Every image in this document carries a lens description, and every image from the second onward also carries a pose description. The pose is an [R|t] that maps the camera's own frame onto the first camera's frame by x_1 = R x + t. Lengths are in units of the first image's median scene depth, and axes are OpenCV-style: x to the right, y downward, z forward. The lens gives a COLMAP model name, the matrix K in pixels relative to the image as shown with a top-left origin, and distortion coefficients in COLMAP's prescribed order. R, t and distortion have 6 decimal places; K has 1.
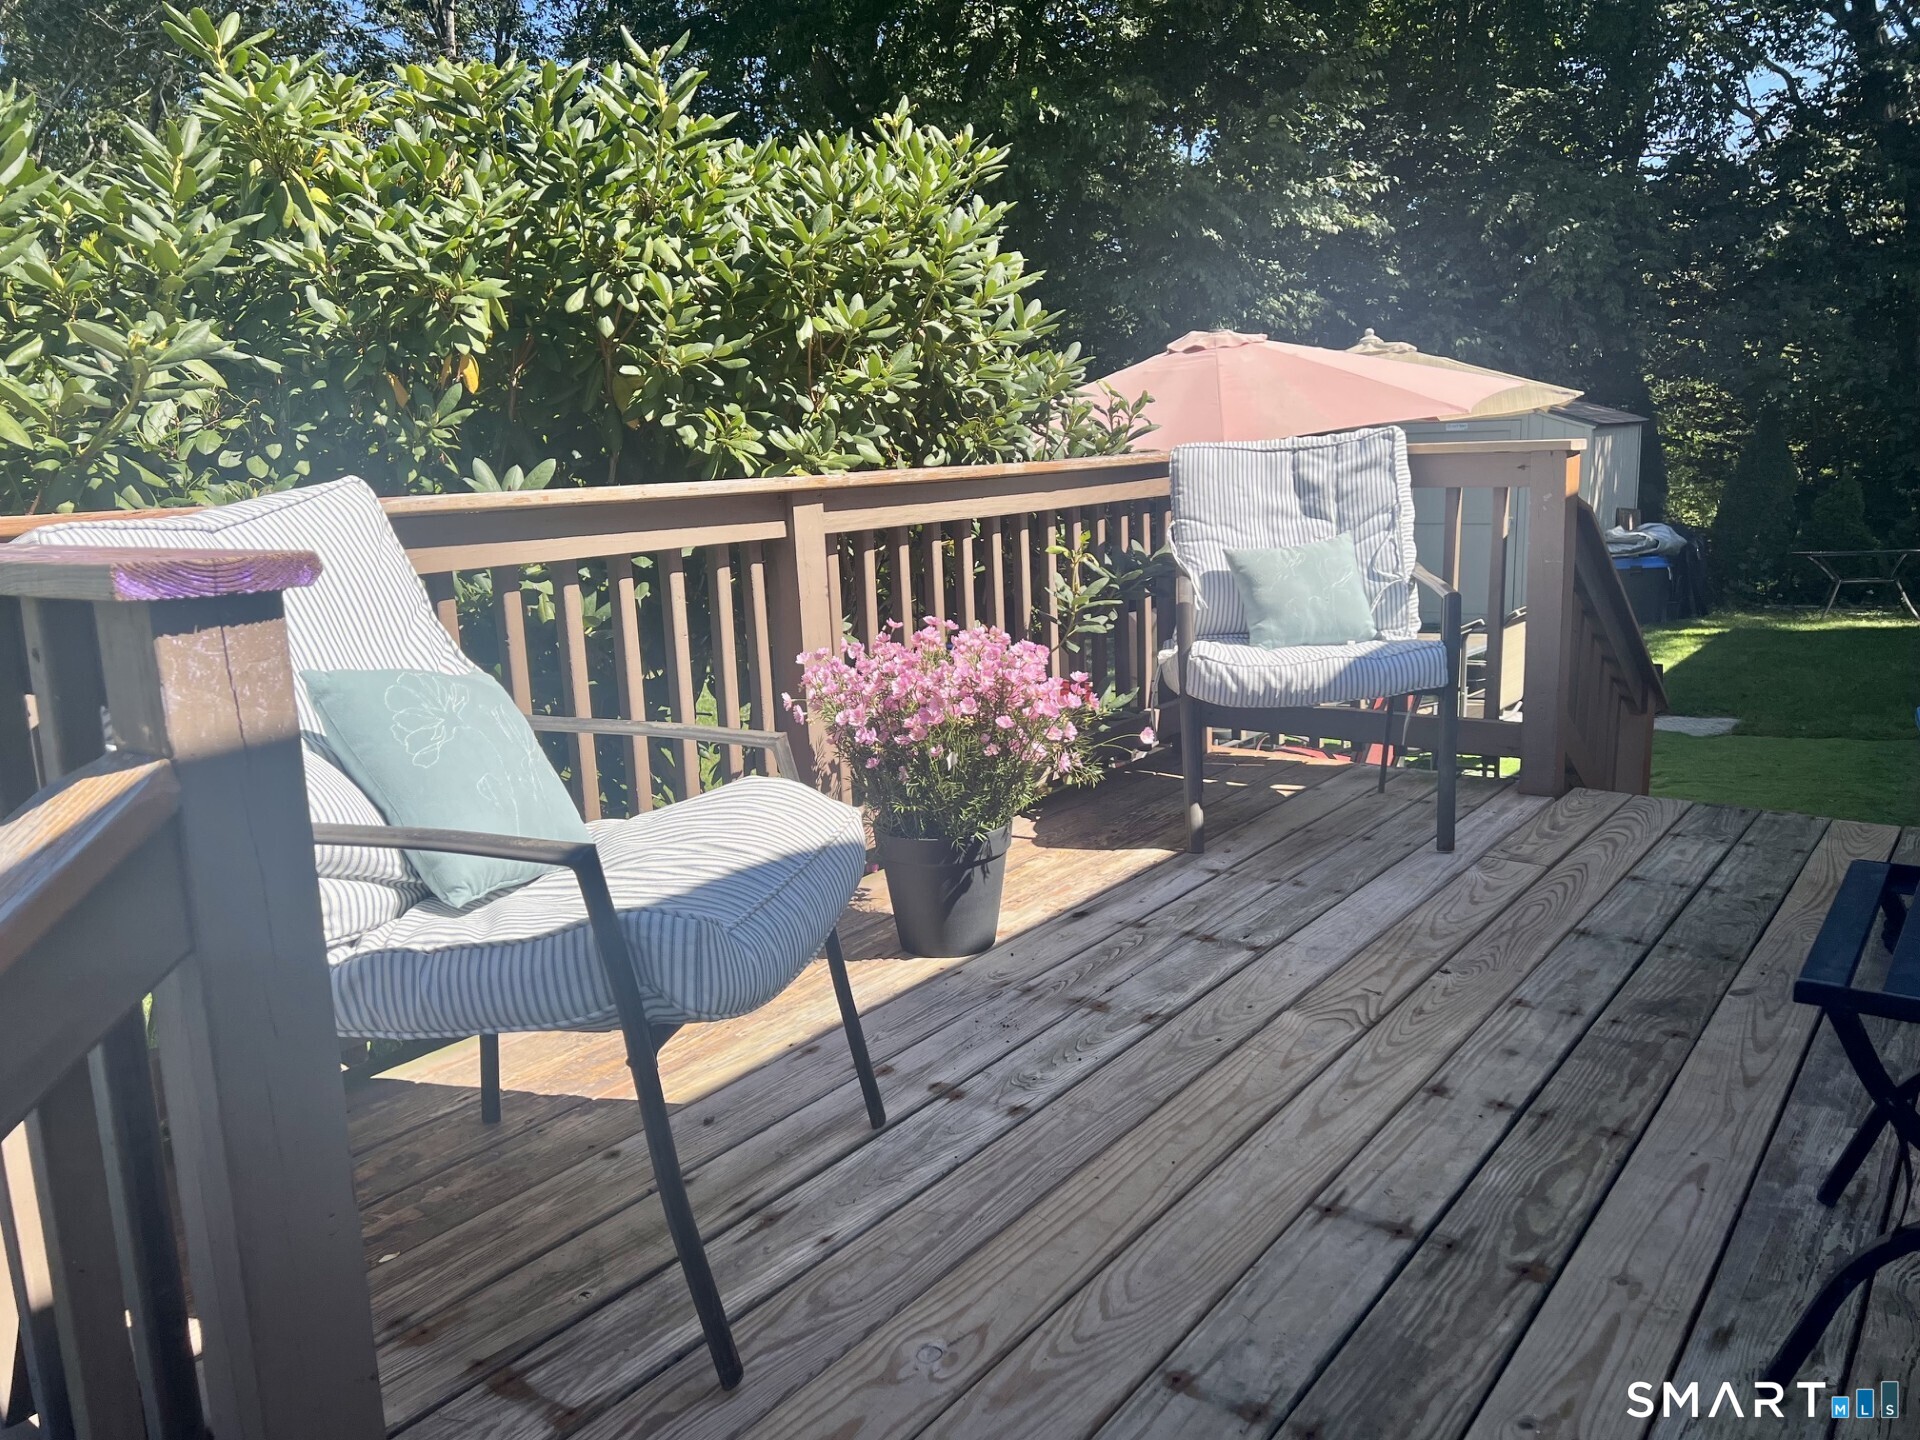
lens RADIAL K [[1440.4, 0, 955.8], [0, 1440.4, 733.4], [0, 0, 1]] dist [0.036817, -0.046670]
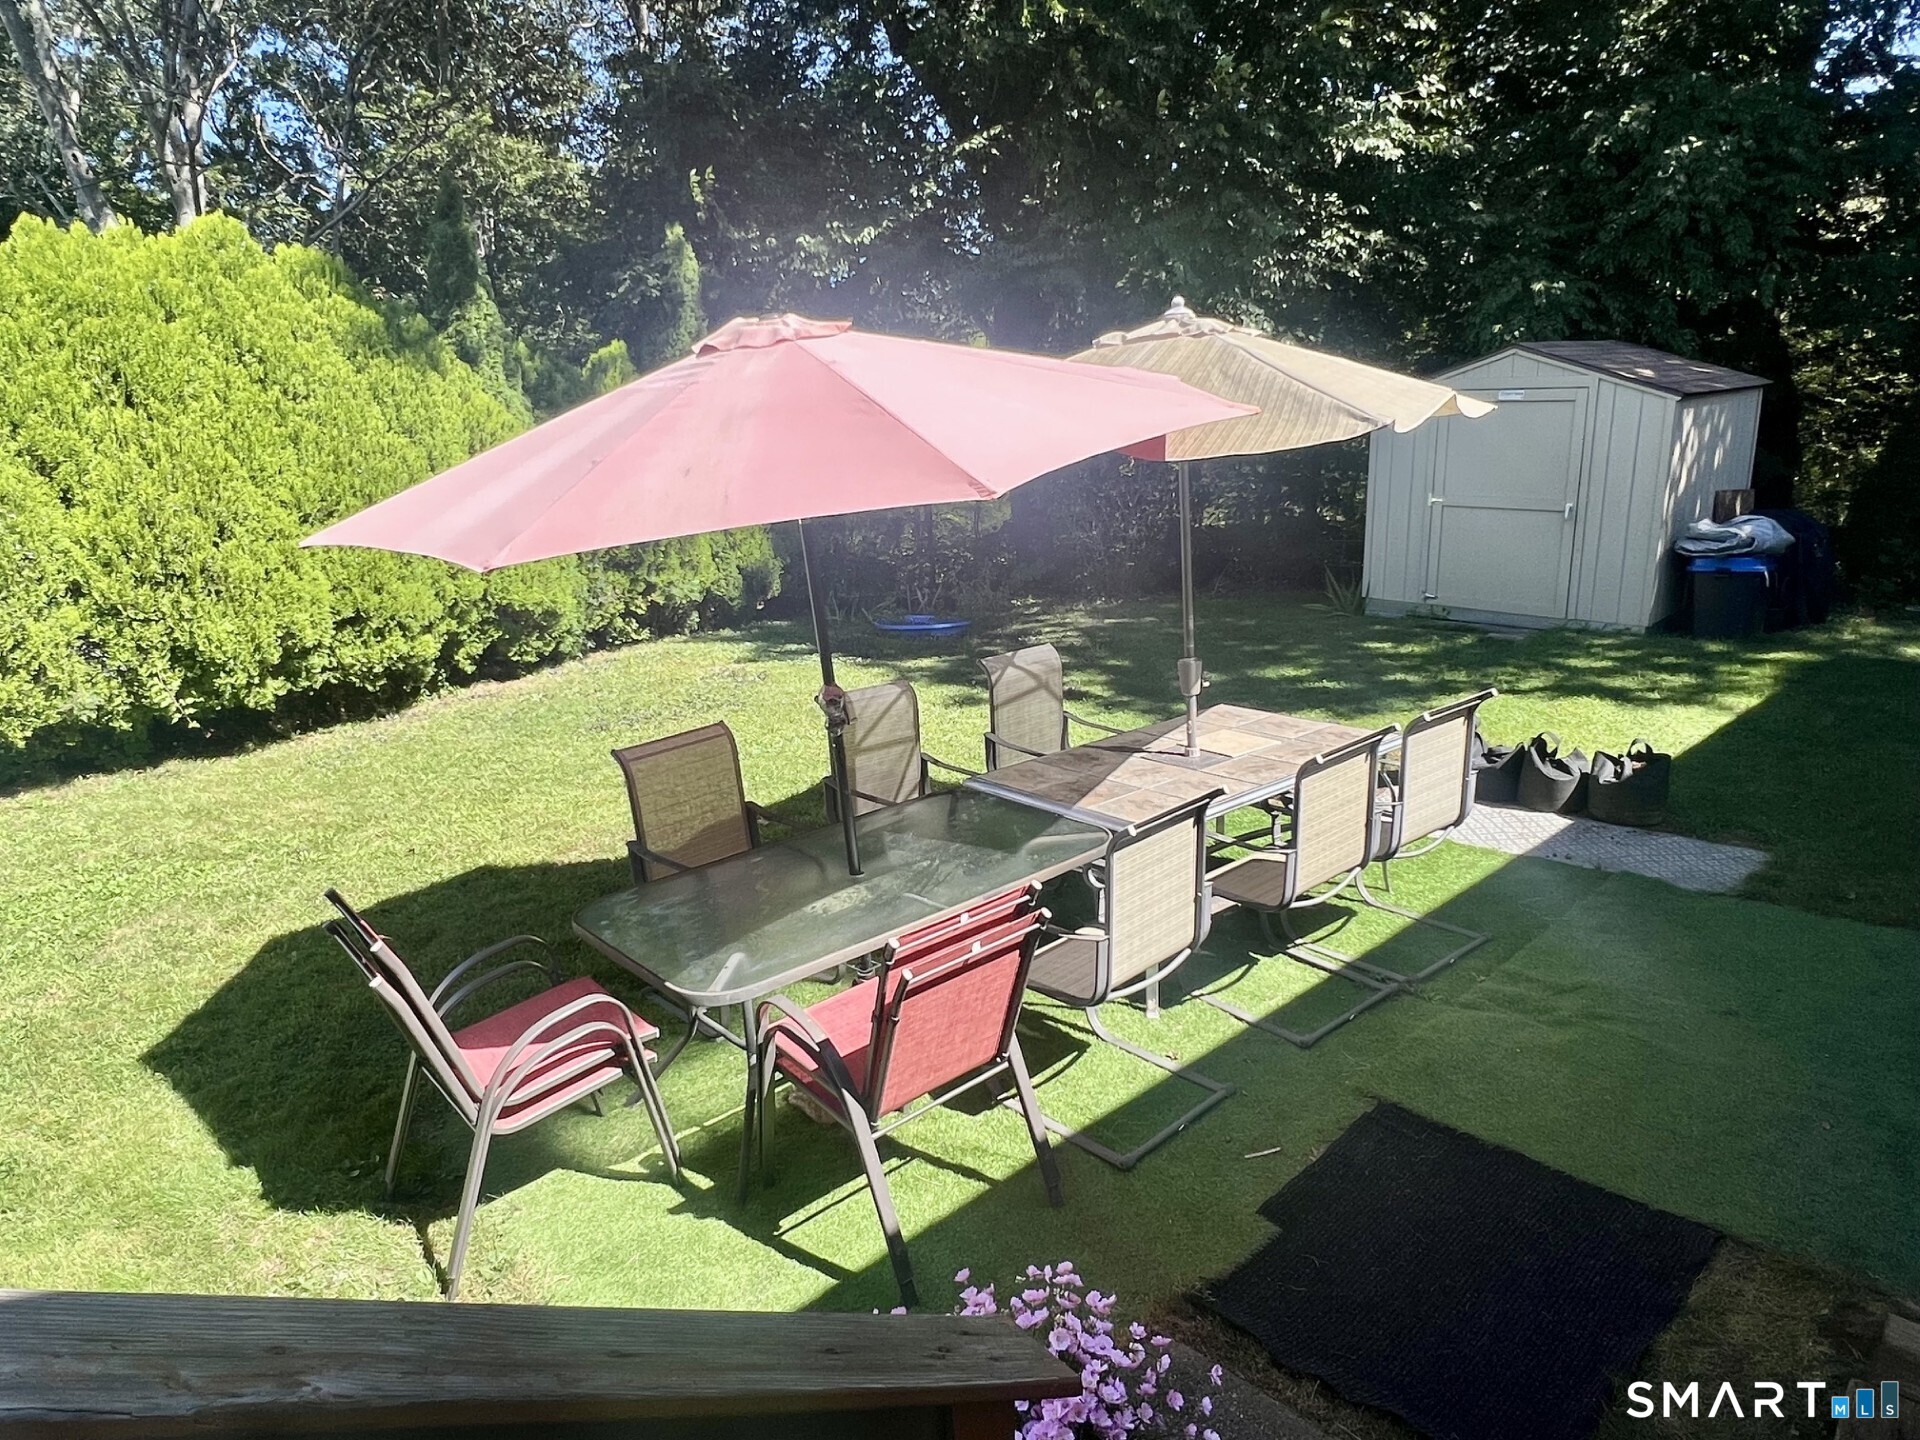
lens RADIAL K [[1222.6, 0, 960.0], [0, 1222.6, 720.0], [0, 0, 1]] dist [0.005361, 0.000861]
pose [[0.983339, 0.047087, -0.175577, 0.168819], [-0.032728, 0.995945, 0.083804, -0.073202], [0.178811, -0.076661, 0.980892, 0.234140]]
